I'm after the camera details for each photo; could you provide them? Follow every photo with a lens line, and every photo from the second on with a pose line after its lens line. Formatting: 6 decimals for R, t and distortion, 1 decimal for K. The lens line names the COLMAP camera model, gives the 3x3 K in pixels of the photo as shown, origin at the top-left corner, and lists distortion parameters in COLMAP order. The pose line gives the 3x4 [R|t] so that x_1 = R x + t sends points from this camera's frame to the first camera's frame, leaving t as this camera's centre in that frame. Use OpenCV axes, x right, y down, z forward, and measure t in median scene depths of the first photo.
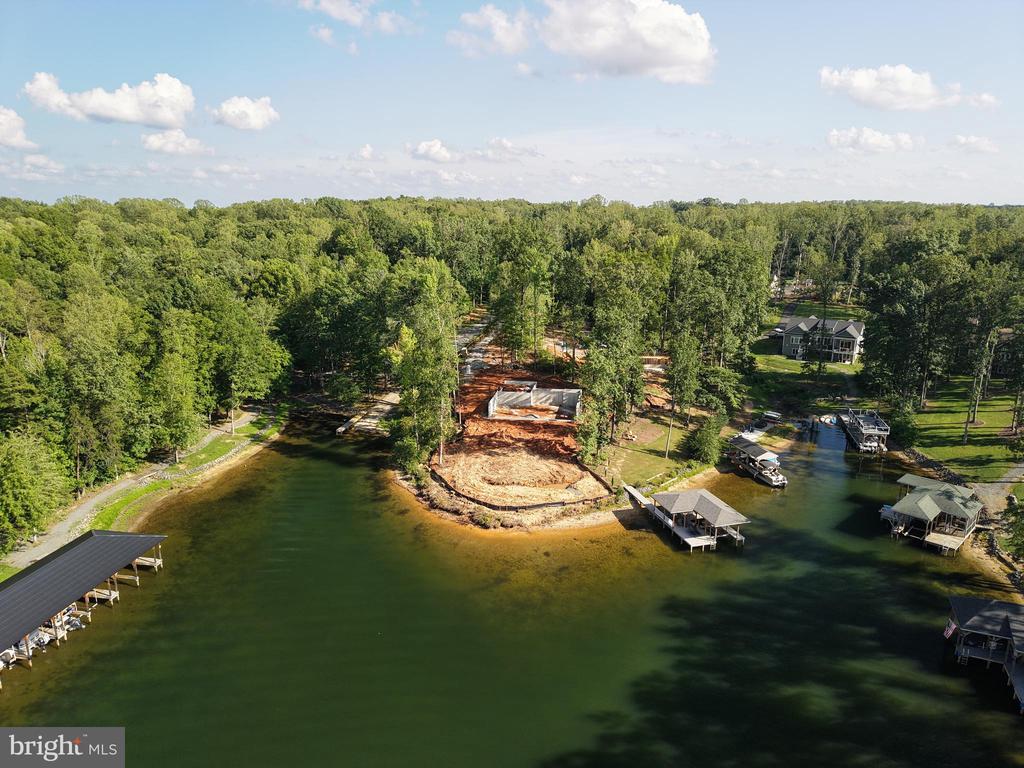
lens RADIAL K [[686.6, 0, 512.0], [0, 686.6, 384.0], [0, 0, 1]] dist [0.012546, -0.003741]
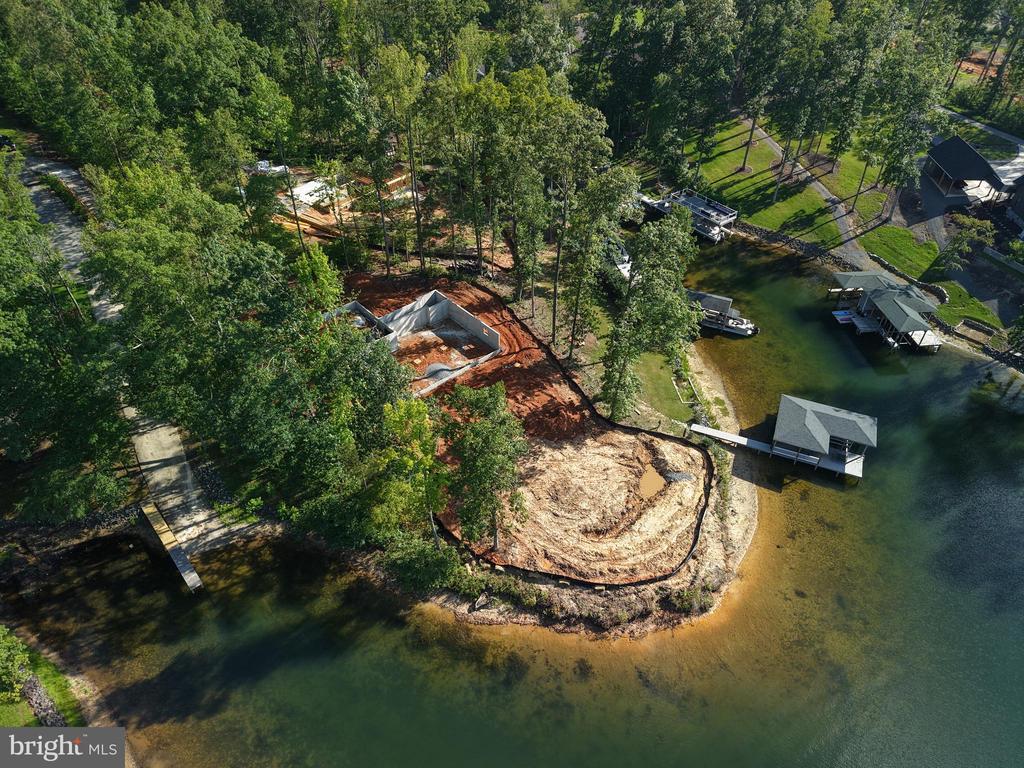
lens RADIAL K [[692.3, 0, 512.0], [0, 692.3, 384.0], [0, 0, 1]] dist [-0.006603, -0.001346]
pose [[0.626682, -0.509288, 0.589827, -0.345388], [0.183934, 0.832176, 0.523118, -0.294385], [-0.757257, -0.219339, 0.615185, 0.562885]]
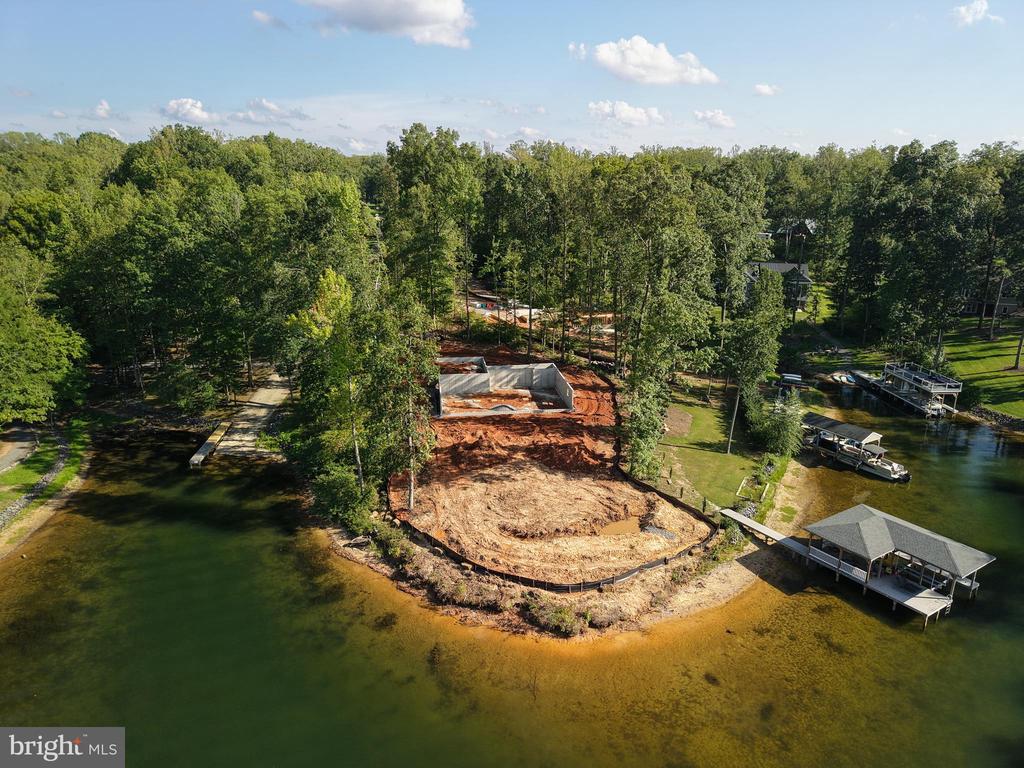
lens RADIAL K [[692.3, 0, 512.0], [0, 692.3, 384.0], [0, 0, 1]] dist [-0.006603, -0.001346]
pose [[0.958724, -0.079532, 0.272987, -0.153546], [0.068021, 0.996359, 0.051390, -0.010769], [-0.276081, -0.030700, 0.960644, 0.372151]]
